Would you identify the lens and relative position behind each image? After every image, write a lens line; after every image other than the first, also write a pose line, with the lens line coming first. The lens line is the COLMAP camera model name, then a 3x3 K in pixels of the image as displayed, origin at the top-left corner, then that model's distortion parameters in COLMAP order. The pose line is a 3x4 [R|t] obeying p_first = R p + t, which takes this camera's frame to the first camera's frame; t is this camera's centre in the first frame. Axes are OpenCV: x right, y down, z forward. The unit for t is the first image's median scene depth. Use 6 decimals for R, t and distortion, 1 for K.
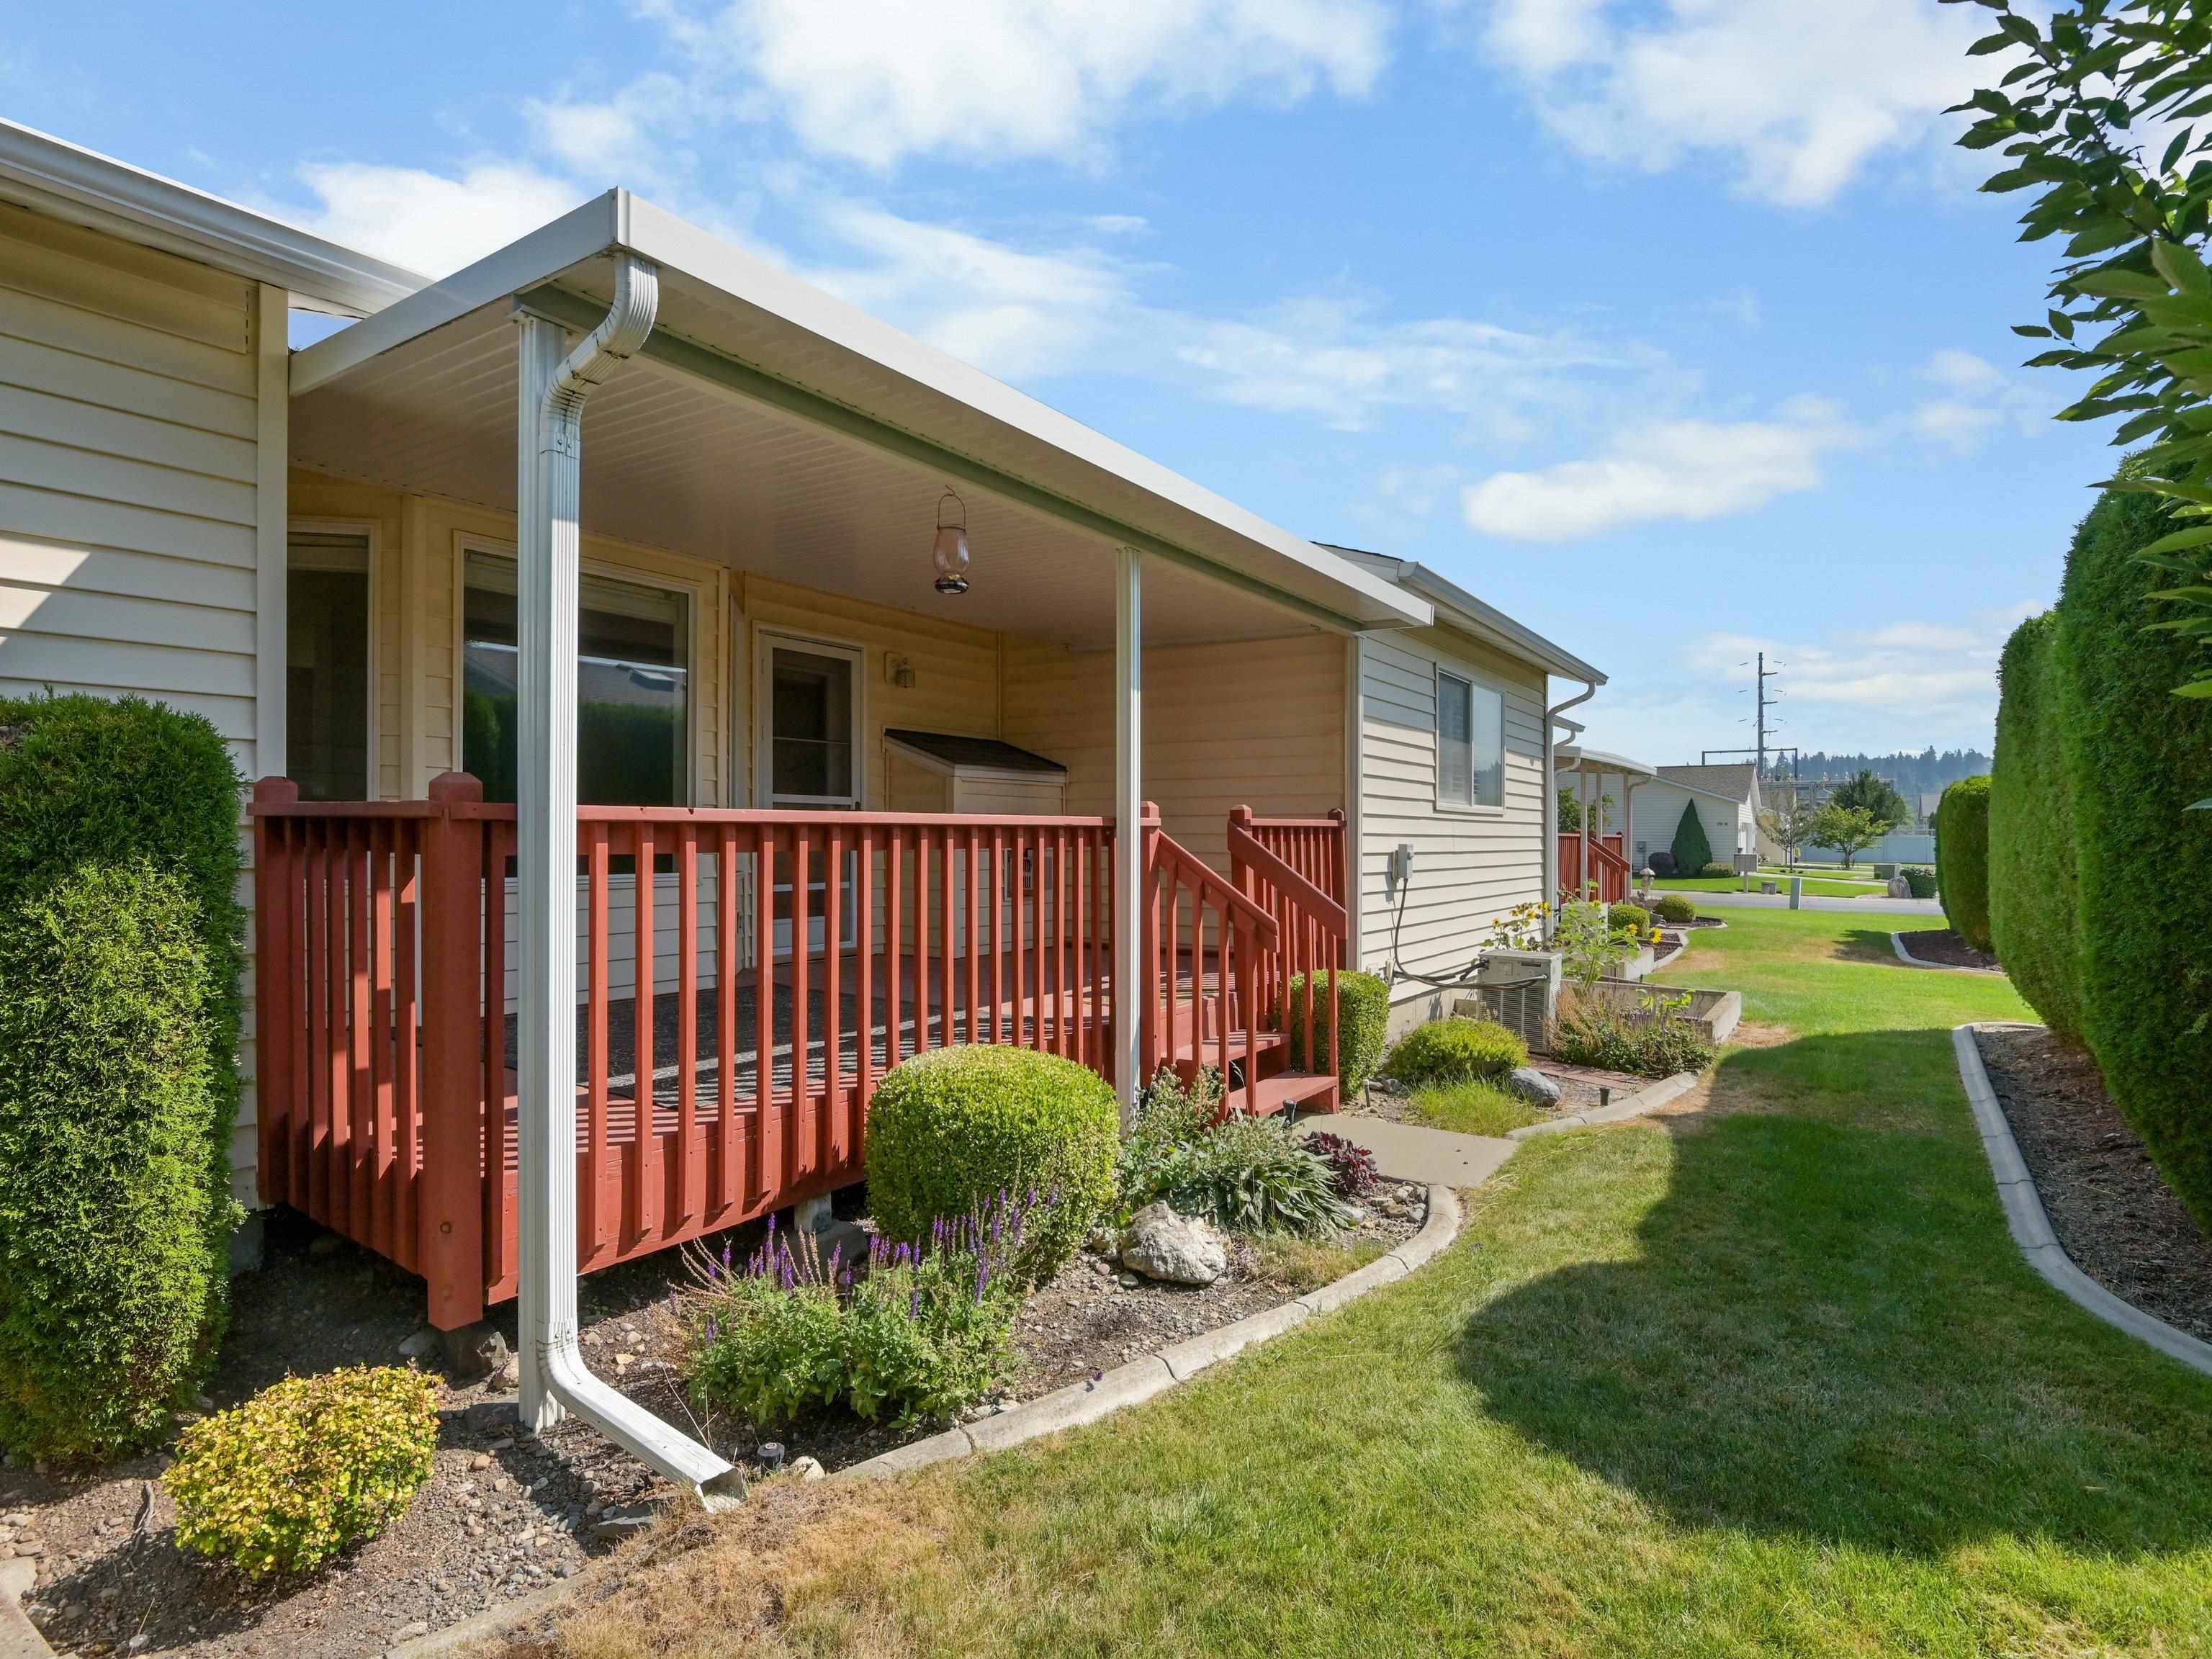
lens RADIAL K [[1148.4, 0, 1123.9], [0, 1148.4, 833.1], [0, 0, 1]] dist [-0.004676, -0.008443]
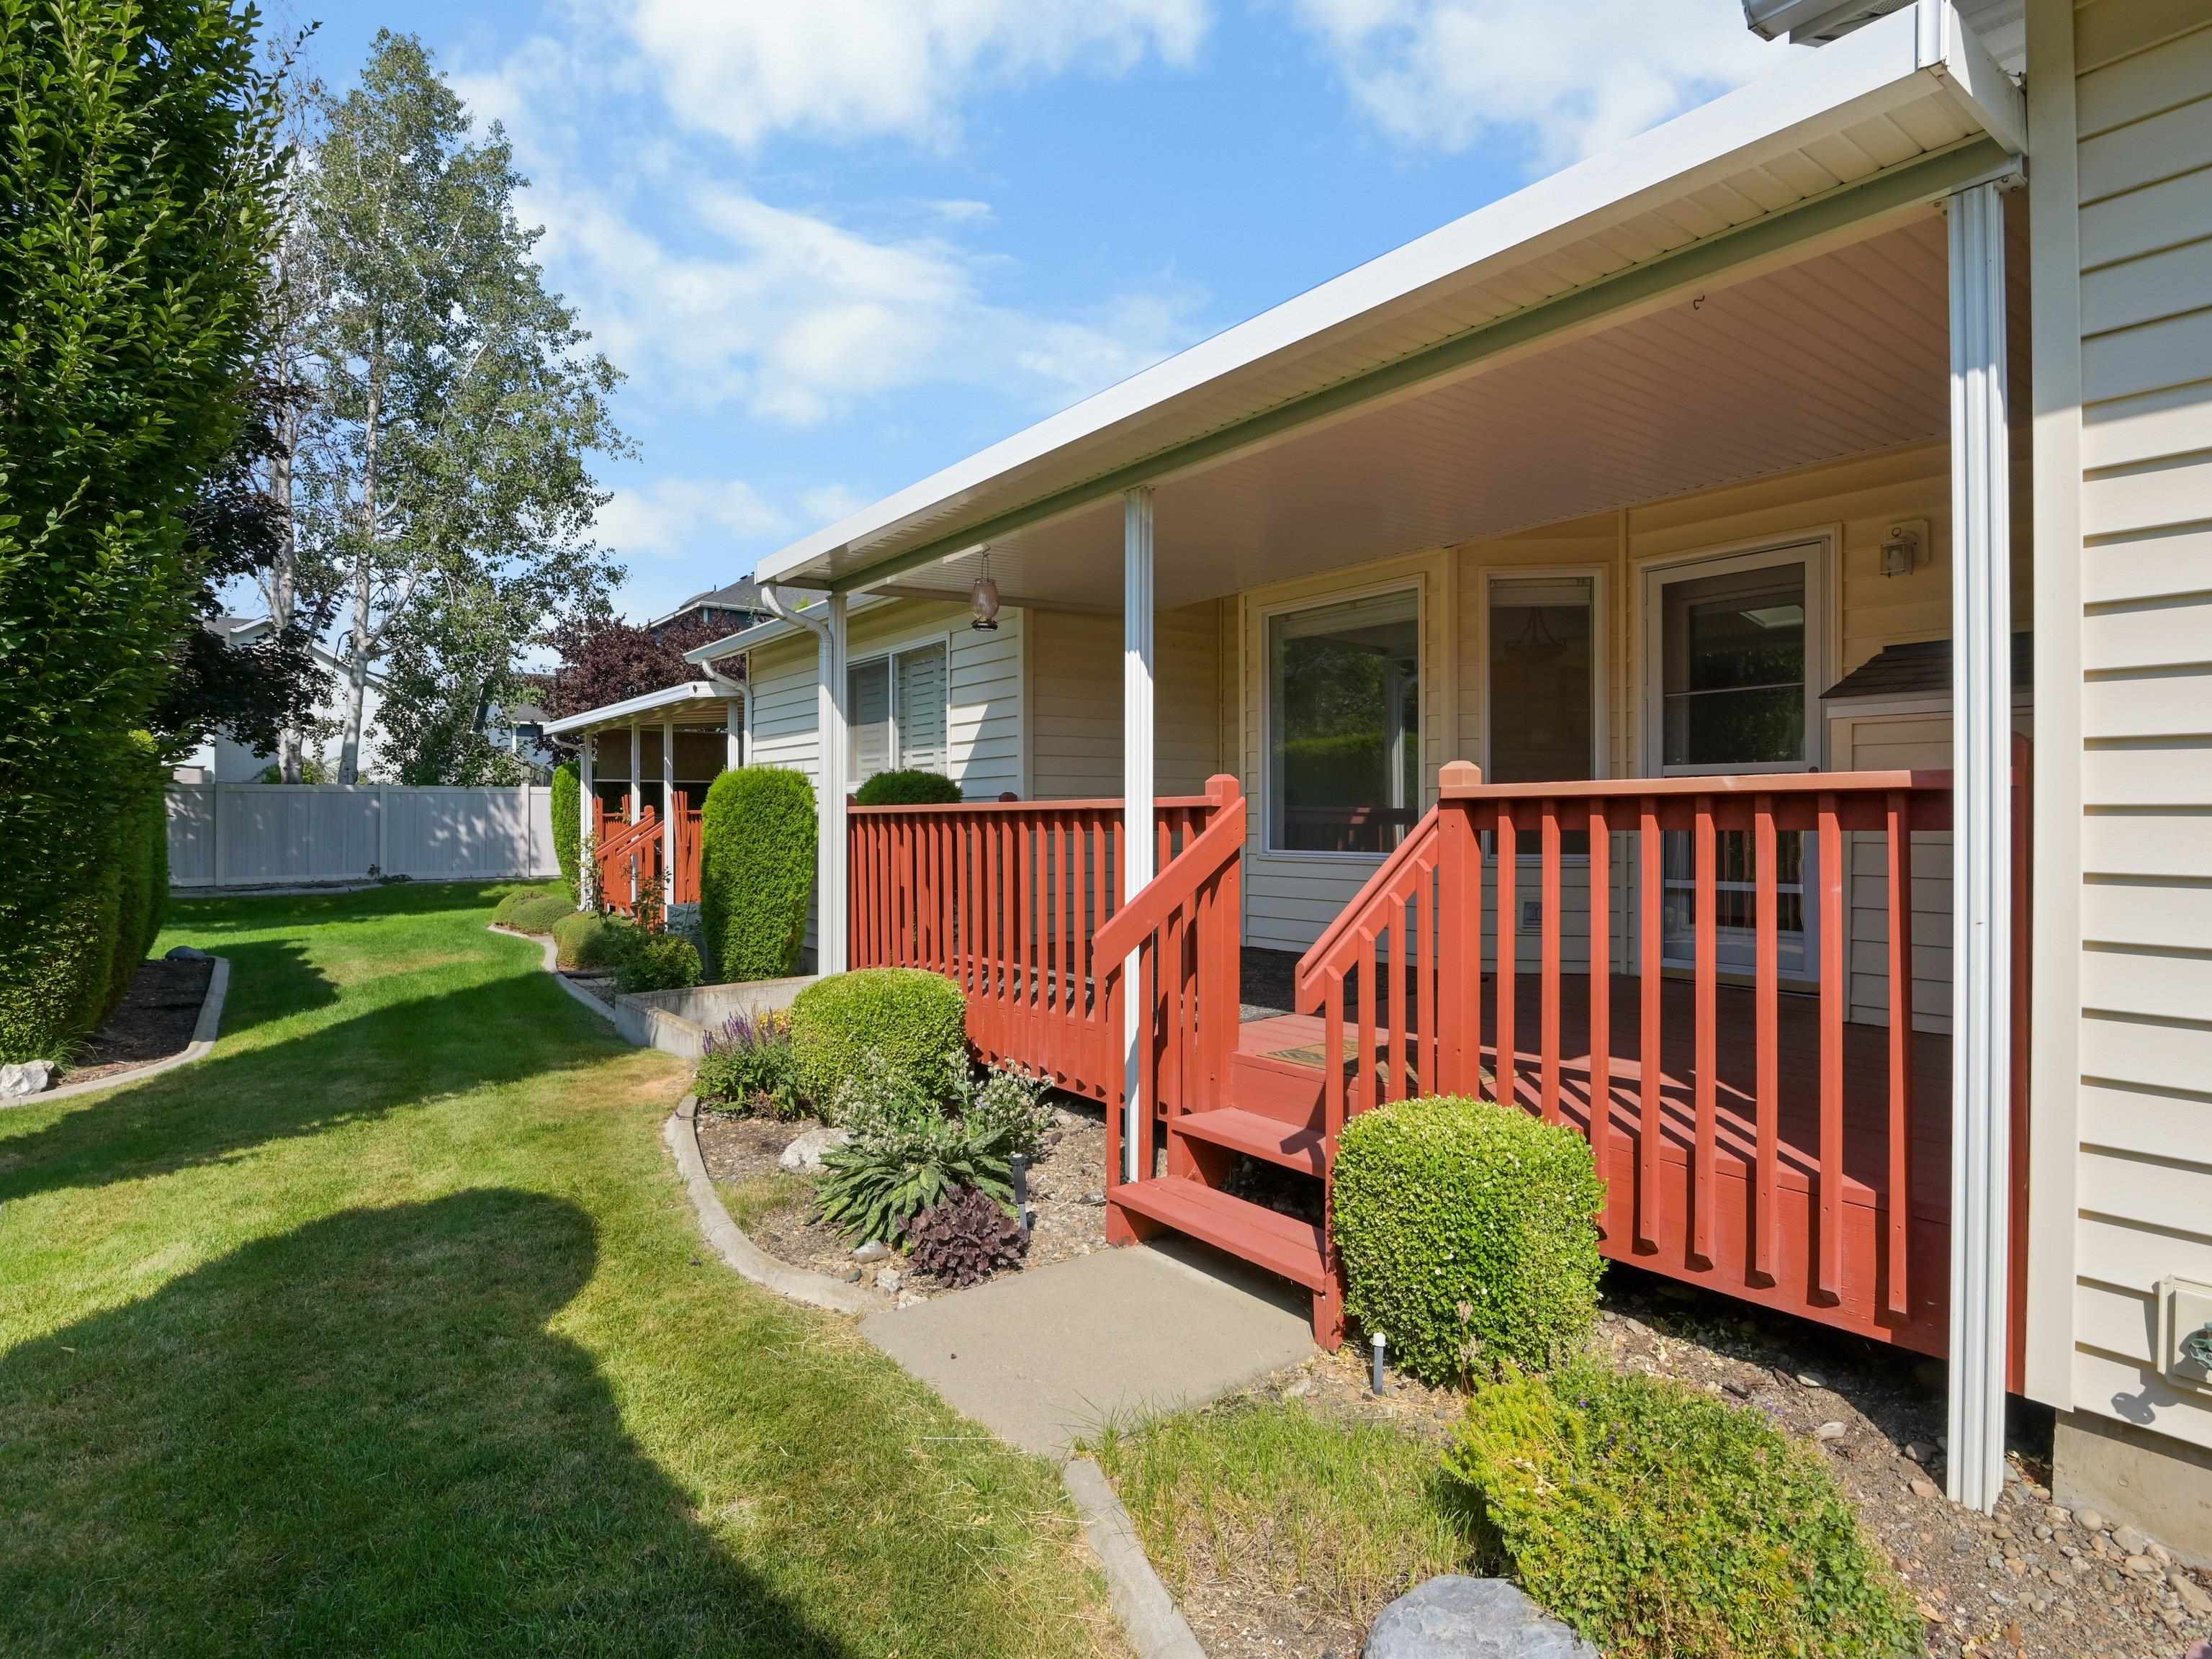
lens RADIAL K [[1148.4, 0, 1122.4], [0, 1148.4, 824.5], [0, 0, 1]] dist [-0.004676, -0.008443]
pose [[-0.315635, 0.003813, -0.948873, 0.595643], [0.002676, 0.999992, 0.003128, 0.003297], [0.948877, -0.001552, -0.315643, 0.898617]]
